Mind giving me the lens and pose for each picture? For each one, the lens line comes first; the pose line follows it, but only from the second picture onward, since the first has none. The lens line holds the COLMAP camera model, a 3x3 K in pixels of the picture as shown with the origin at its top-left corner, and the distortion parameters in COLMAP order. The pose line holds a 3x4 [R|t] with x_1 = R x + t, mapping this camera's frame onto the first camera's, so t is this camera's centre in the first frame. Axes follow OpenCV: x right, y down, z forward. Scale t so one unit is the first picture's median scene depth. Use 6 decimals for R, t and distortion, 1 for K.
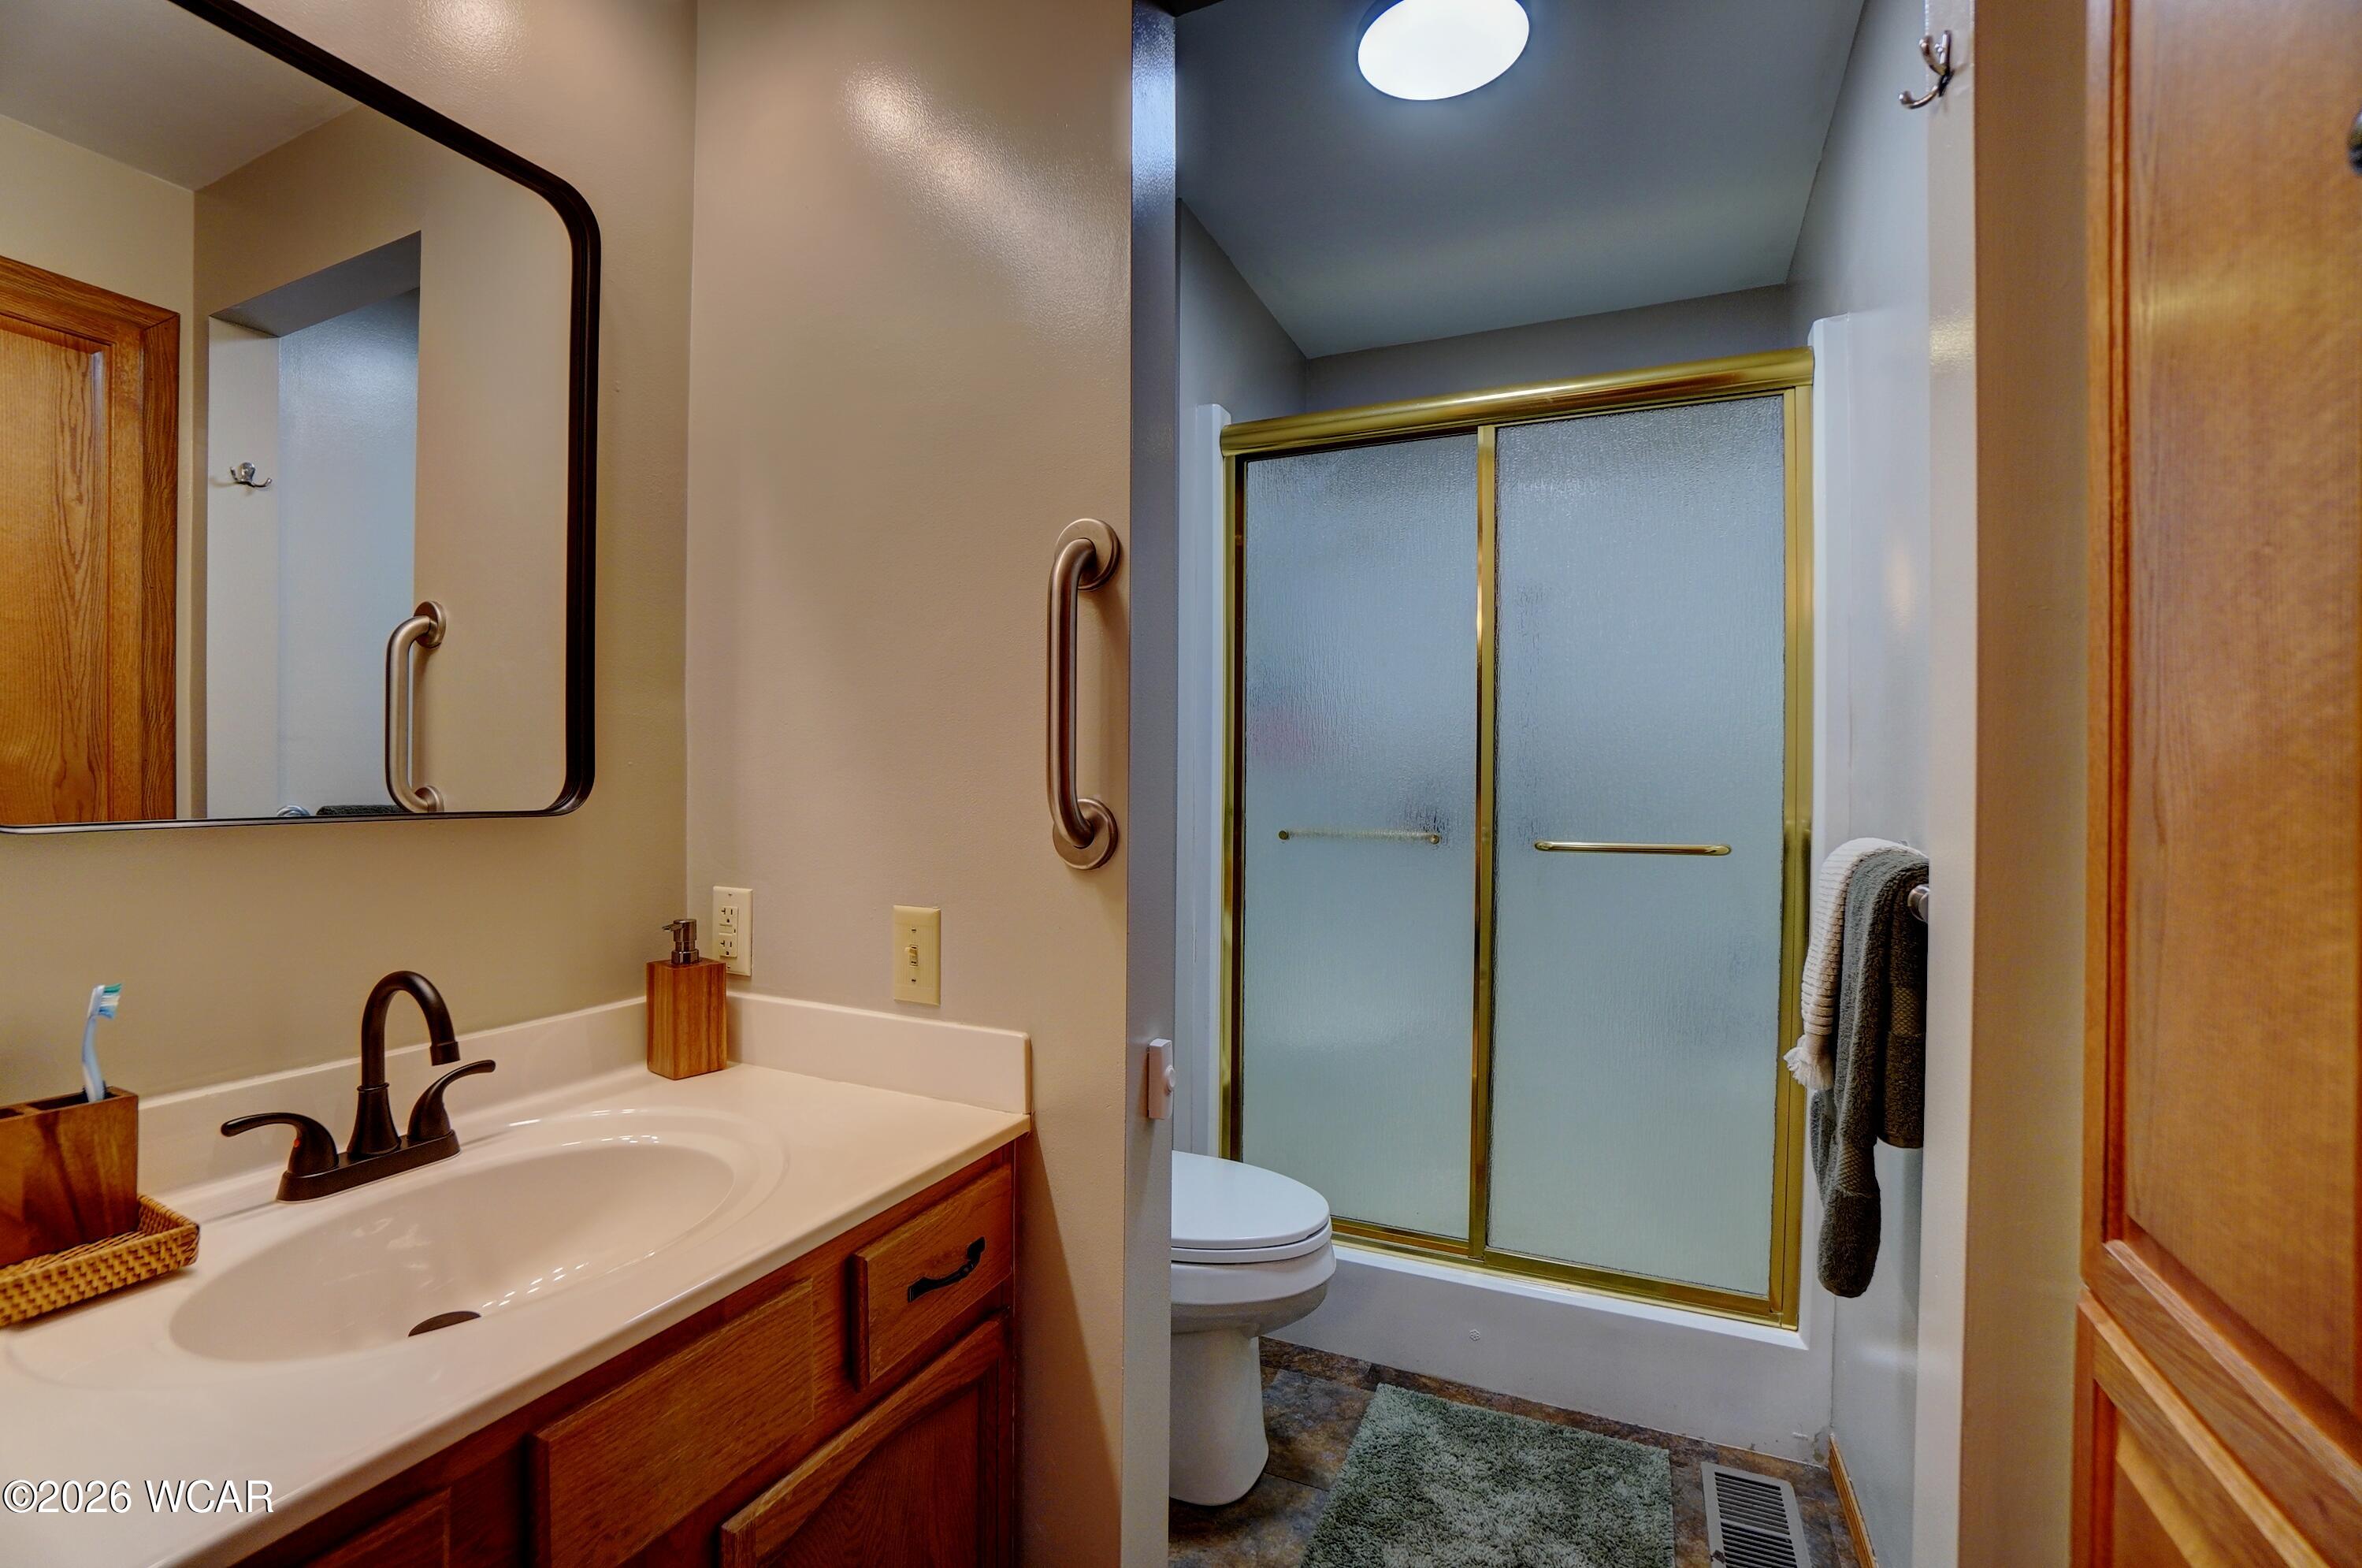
lens RADIAL K [[1037.1, 0, 1179.2], [0, 1037.1, 791.0], [0, 0, 1]] dist [-0.049337, 0.014717]
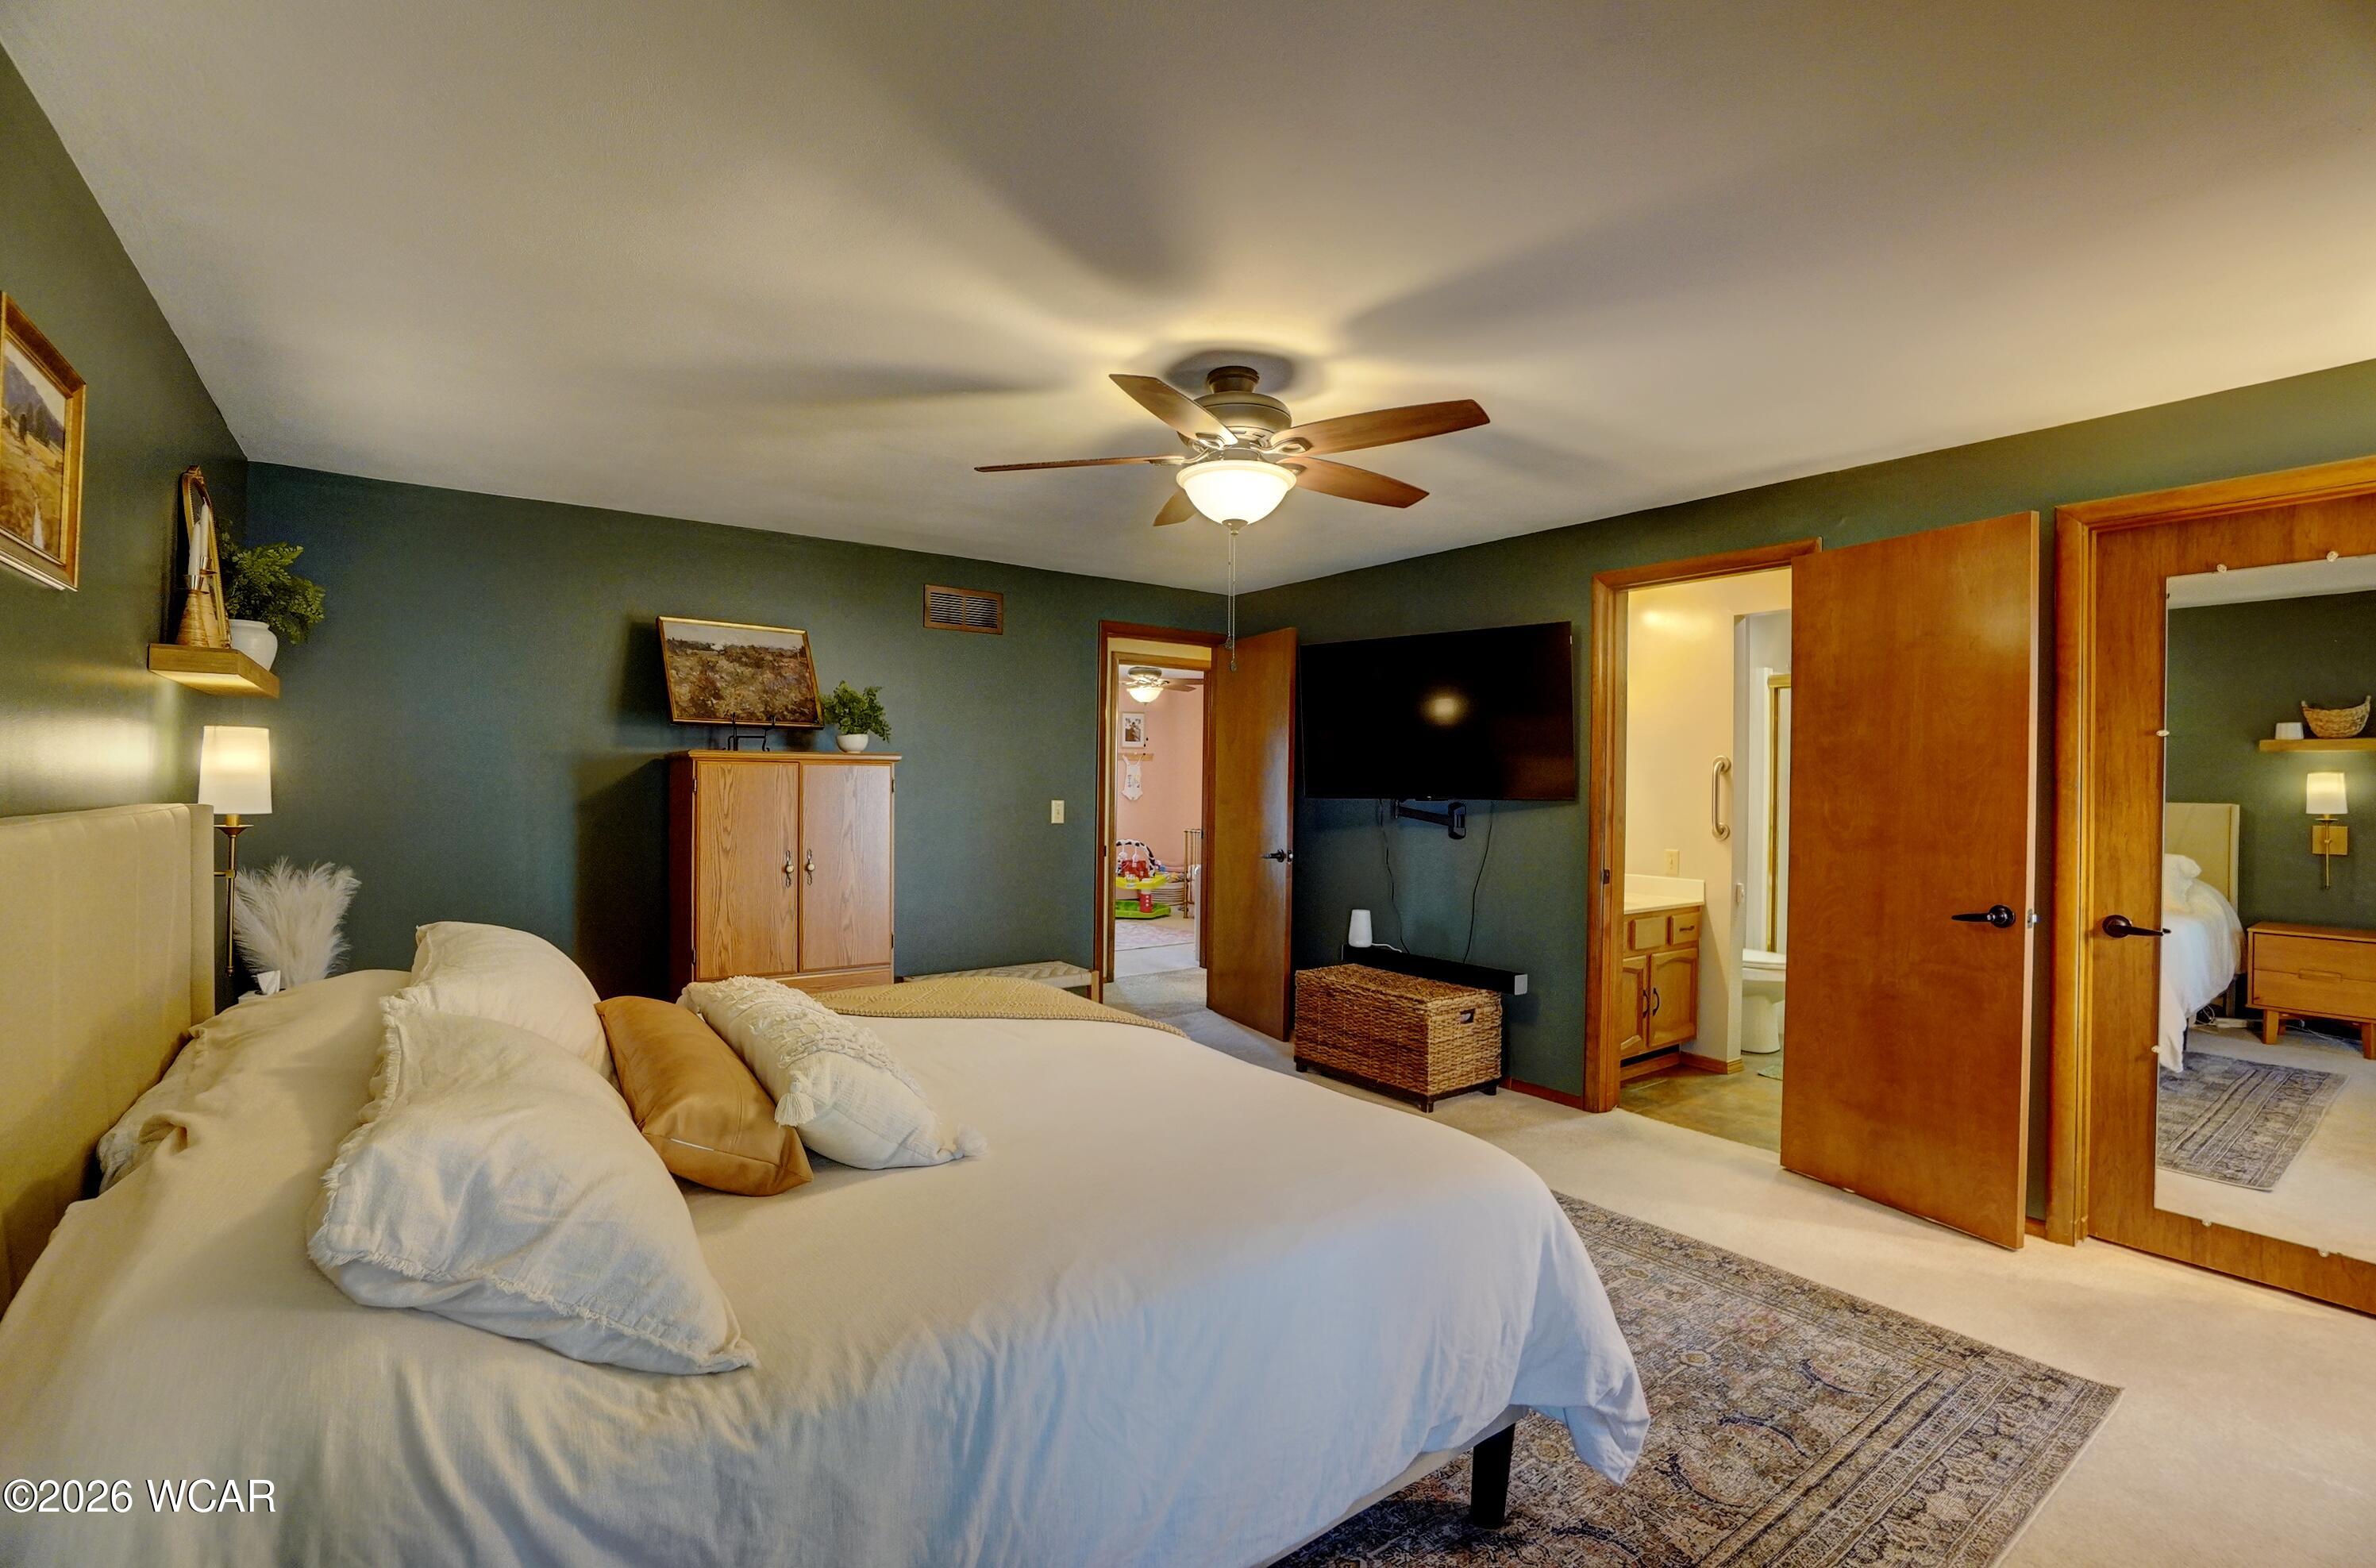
lens RADIAL K [[1043.2, 0, 1171.4], [0, 1043.2, 775.6], [0, 0, 1]] dist [-0.049337, 0.014717]
pose [[0.863429, 0.004548, -0.504450, 0.086130], [-0.007801, 0.999960, -0.004338, -0.145811], [0.504410, 0.007681, 0.863430, -3.644512]]
